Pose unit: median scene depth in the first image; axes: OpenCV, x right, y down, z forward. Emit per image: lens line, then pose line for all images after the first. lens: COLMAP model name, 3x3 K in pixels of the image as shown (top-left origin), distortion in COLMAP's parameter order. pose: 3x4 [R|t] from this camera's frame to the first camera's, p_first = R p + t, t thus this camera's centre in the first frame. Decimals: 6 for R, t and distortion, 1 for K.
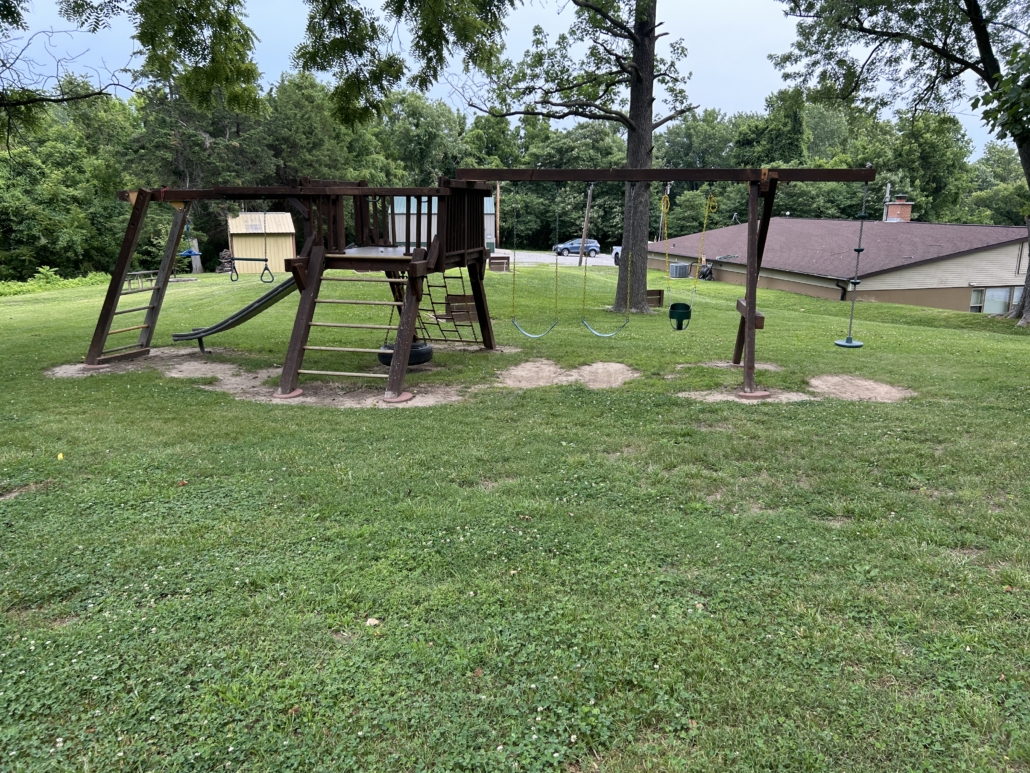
lens RADIAL K [[784.2, 0, 518.3], [0, 784.2, 387.0], [0, 0, 1]] dist [0.076622, -0.082470]
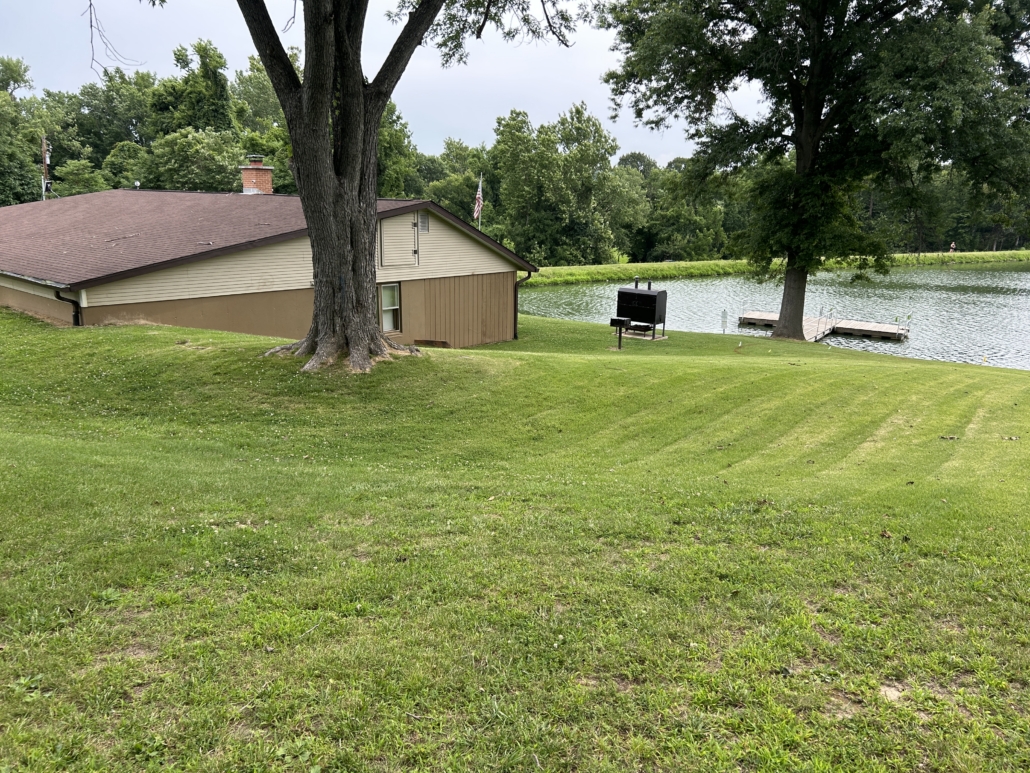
lens RADIAL K [[784.2, 0, 518.3], [0, 784.2, 387.0], [0, 0, 1]] dist [0.076622, -0.082470]
pose [[0.832113, -0.116199, 0.542297, 0.117920], [0.109645, 0.992973, 0.044524, -0.018967], [-0.543660, 0.022411, 0.839006, 0.125254]]
